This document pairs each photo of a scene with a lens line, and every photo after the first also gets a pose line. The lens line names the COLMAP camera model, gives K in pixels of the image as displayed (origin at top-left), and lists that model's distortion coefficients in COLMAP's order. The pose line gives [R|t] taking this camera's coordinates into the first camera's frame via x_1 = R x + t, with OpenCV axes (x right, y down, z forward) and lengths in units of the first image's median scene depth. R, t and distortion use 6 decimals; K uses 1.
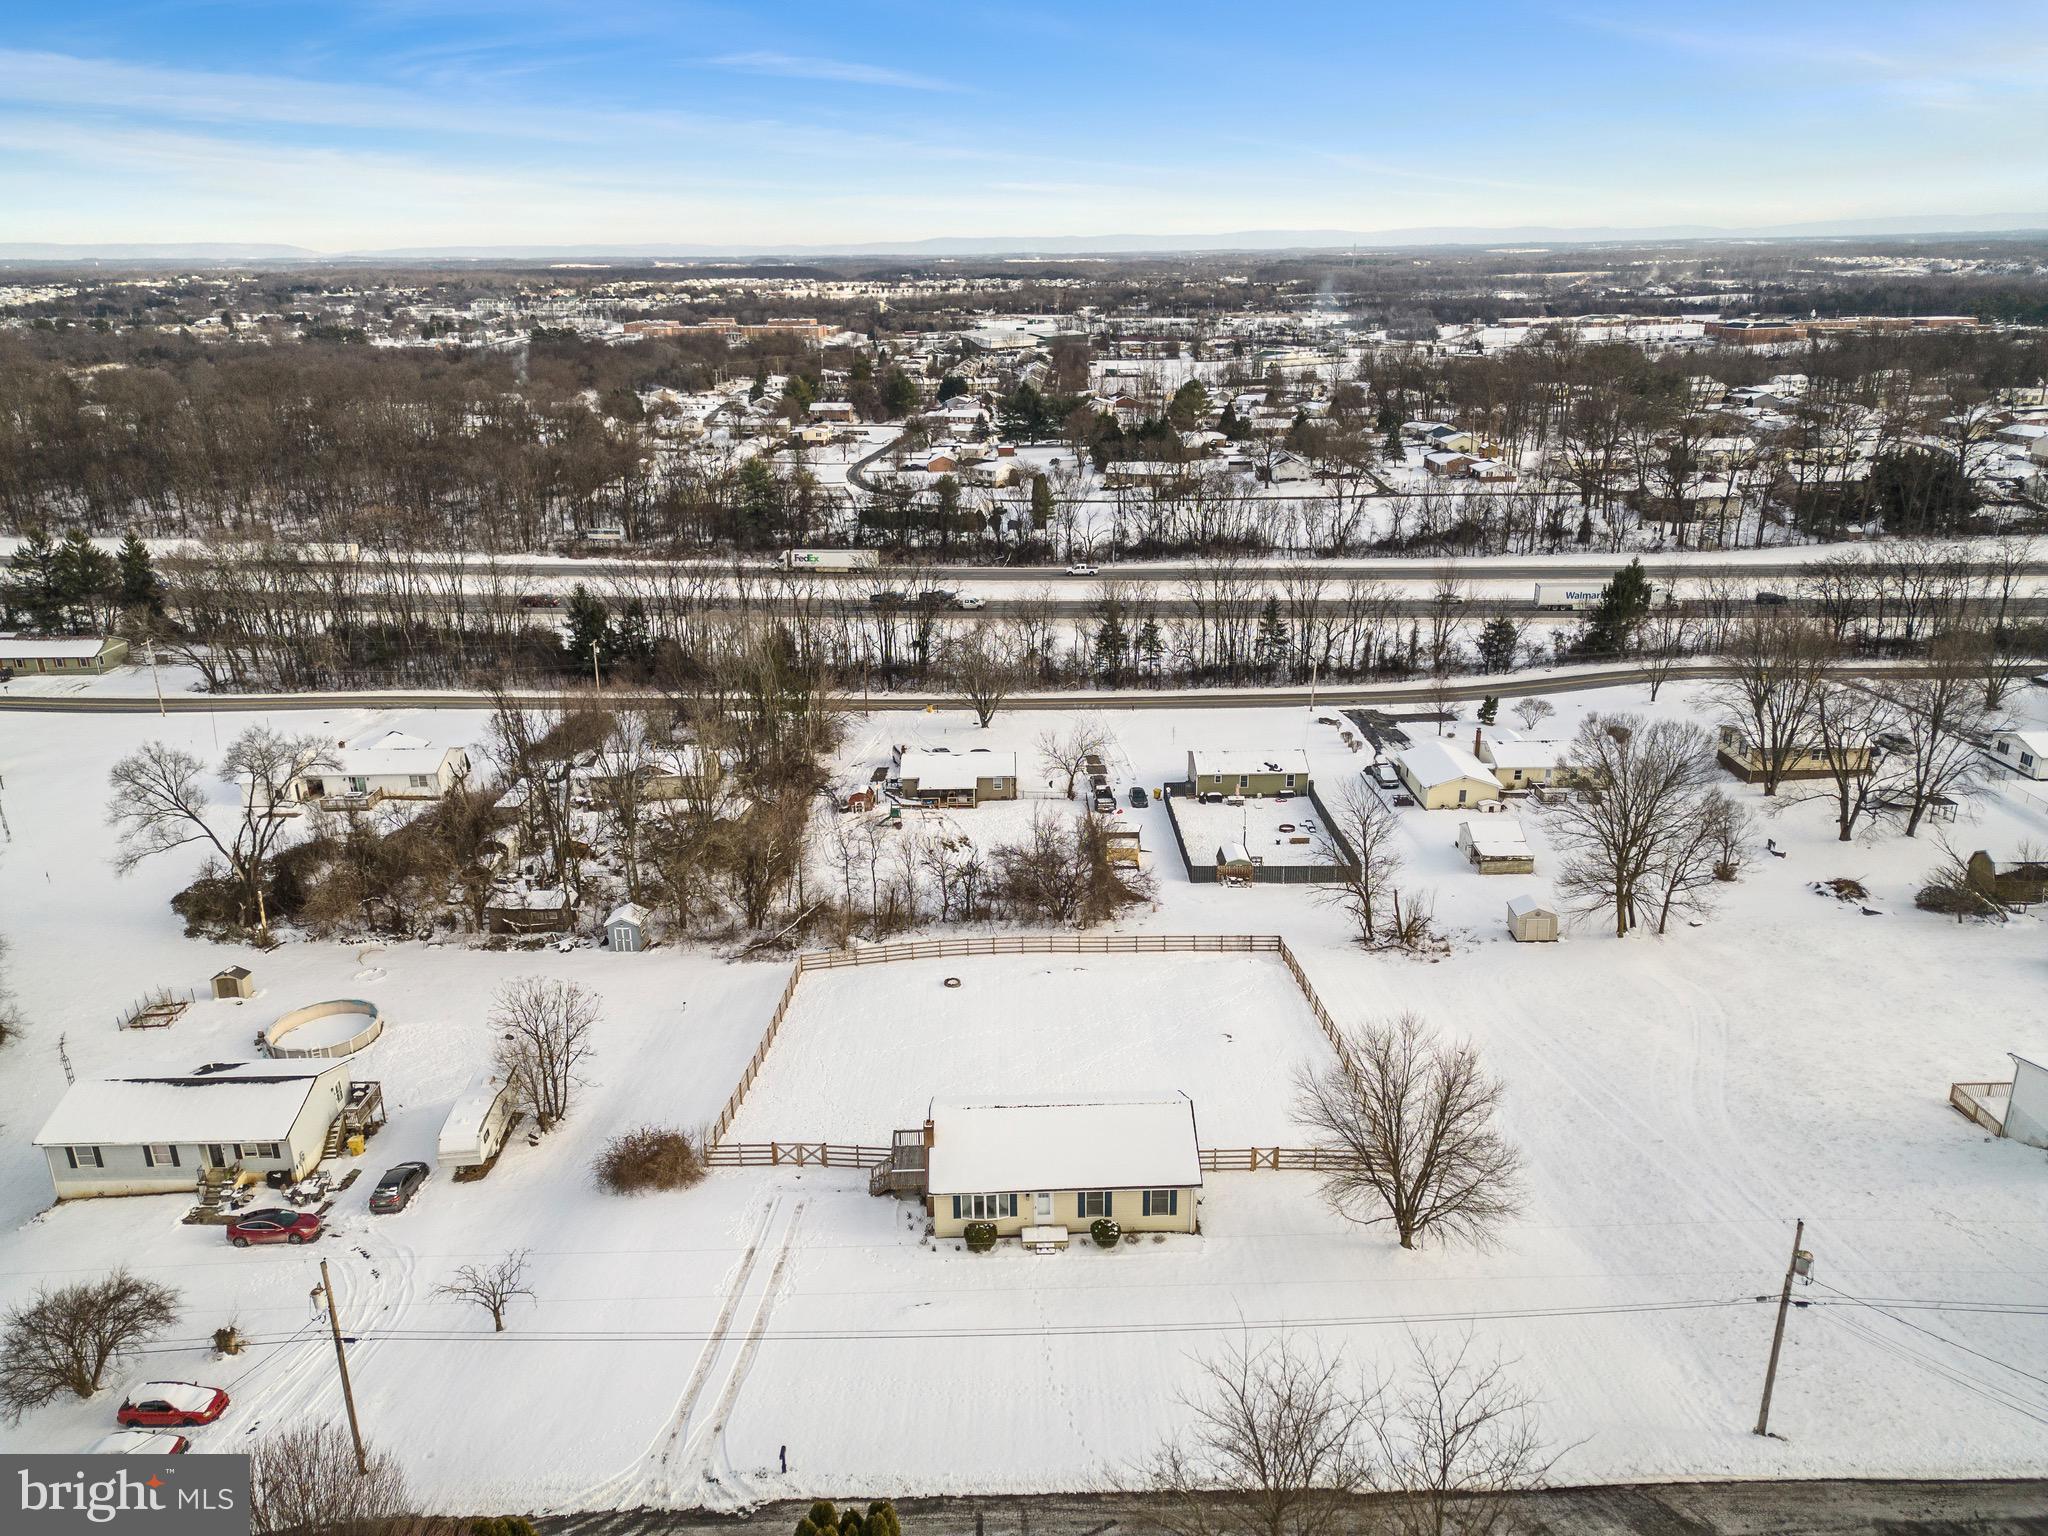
lens RADIAL K [[1410.5, 0, 1032.3], [0, 1410.5, 778.6], [0, 0, 1]] dist [0.058274, -0.030777]
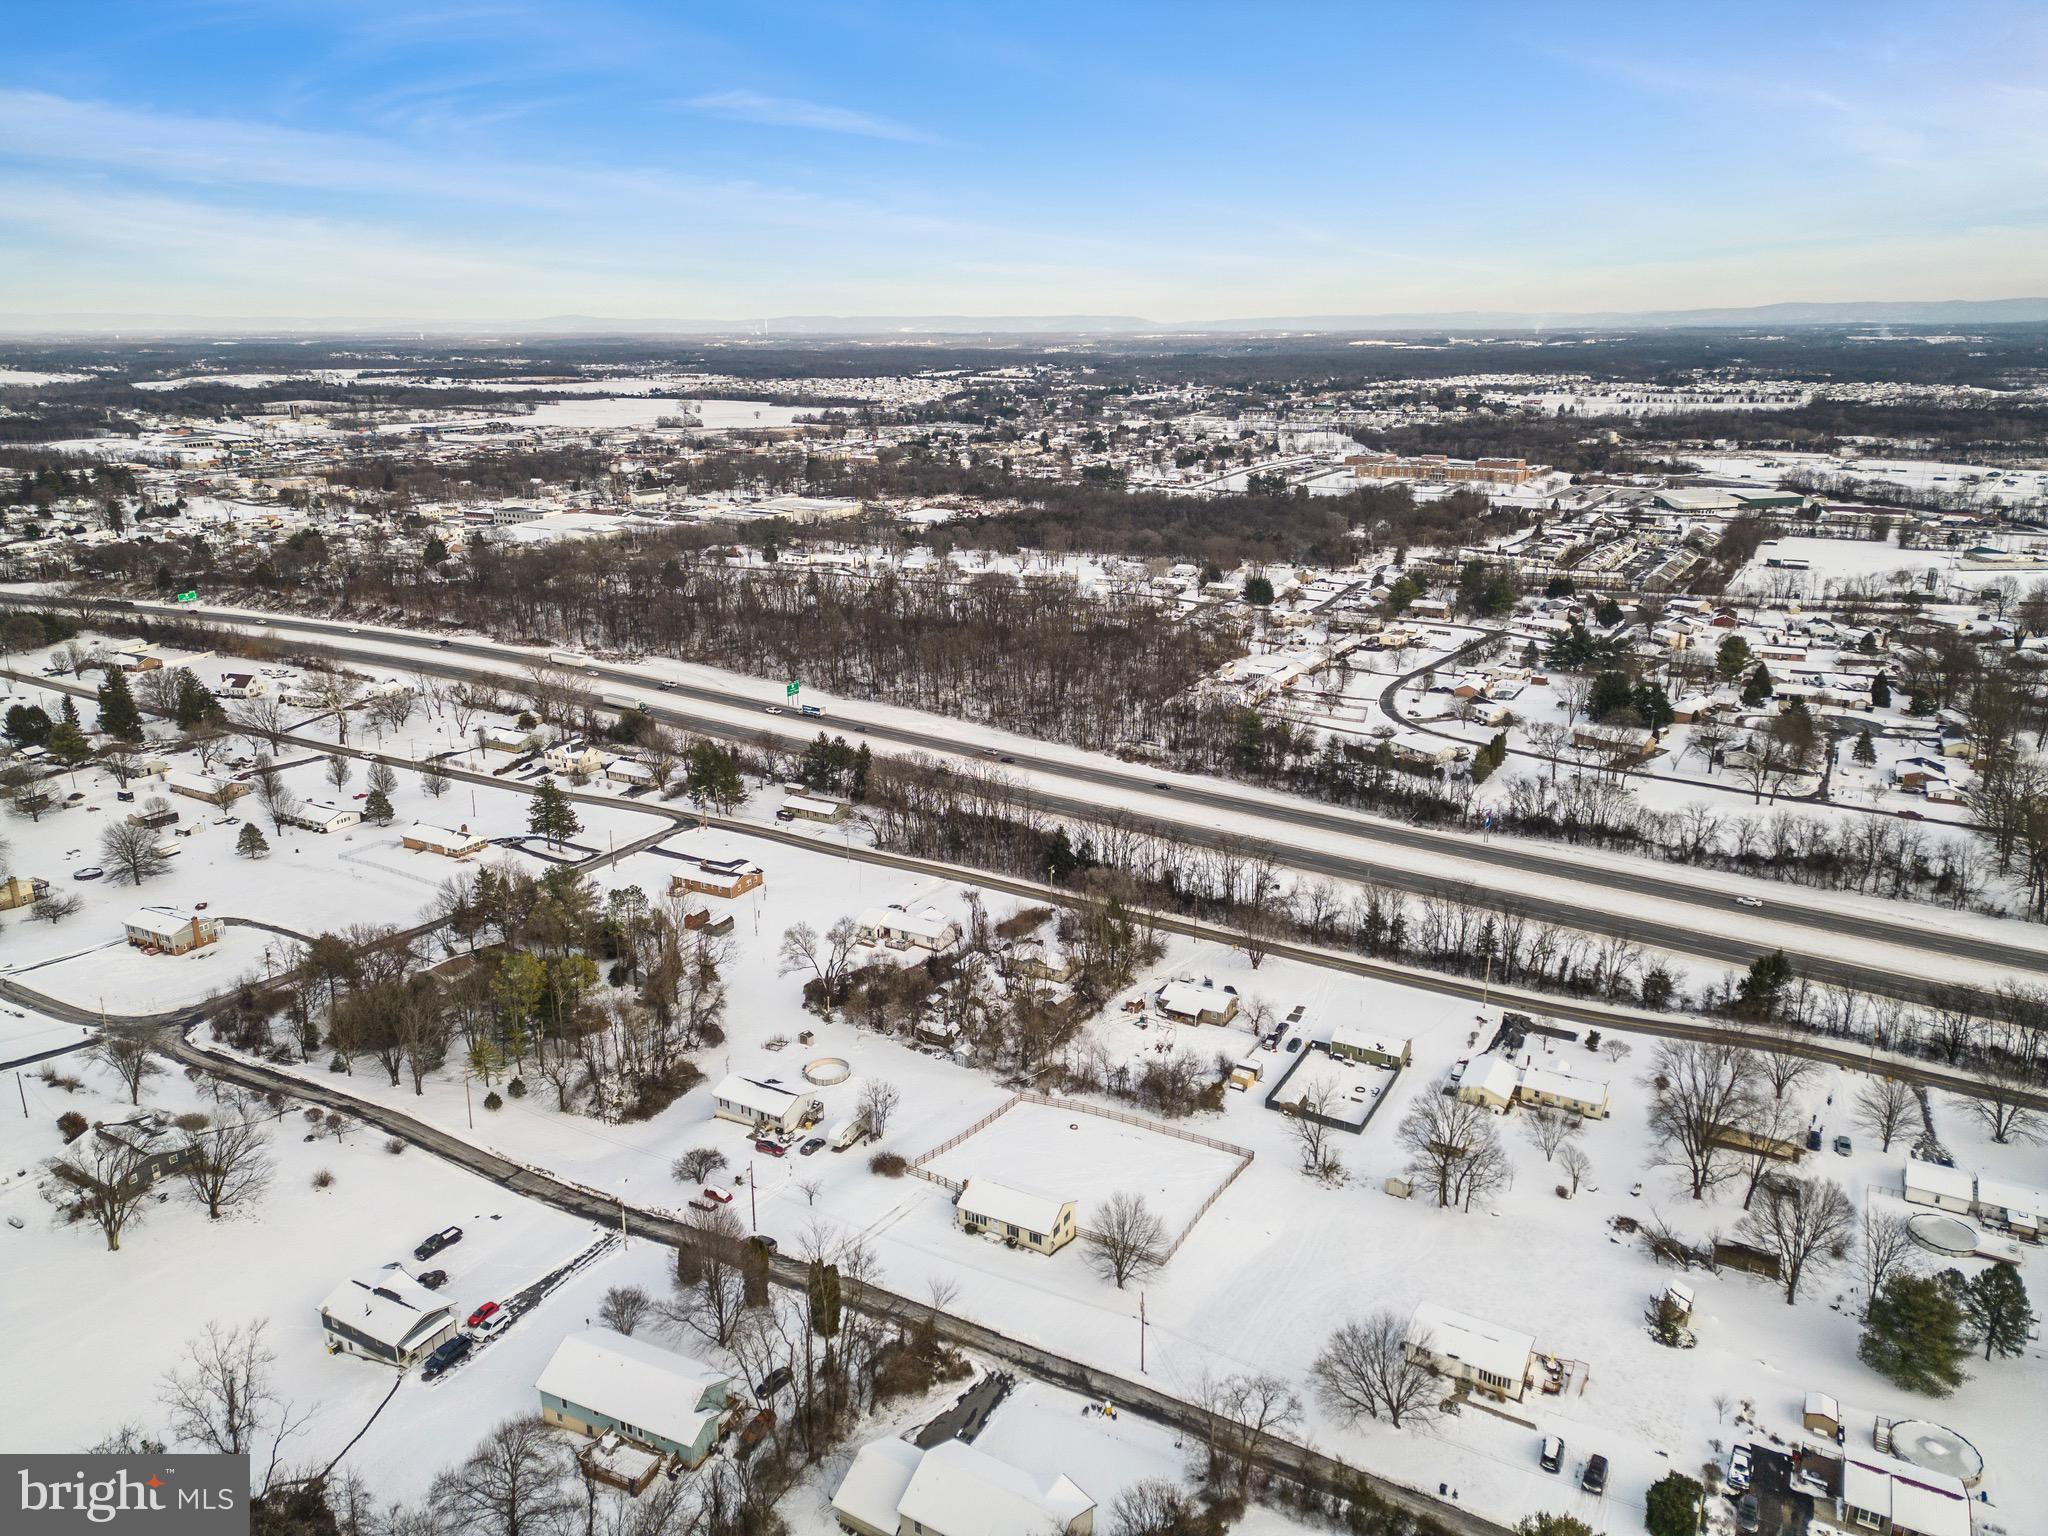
lens RADIAL K [[1410.5, 0, 1017.9], [0, 1410.5, 768.4], [0, 0, 1]] dist [0.058274, -0.030777]
pose [[0.862784, 0.152486, -0.482029, 0.989480], [-0.176547, 0.984281, -0.004633, -0.433339], [0.473745, 0.089098, 0.876143, -1.111866]]
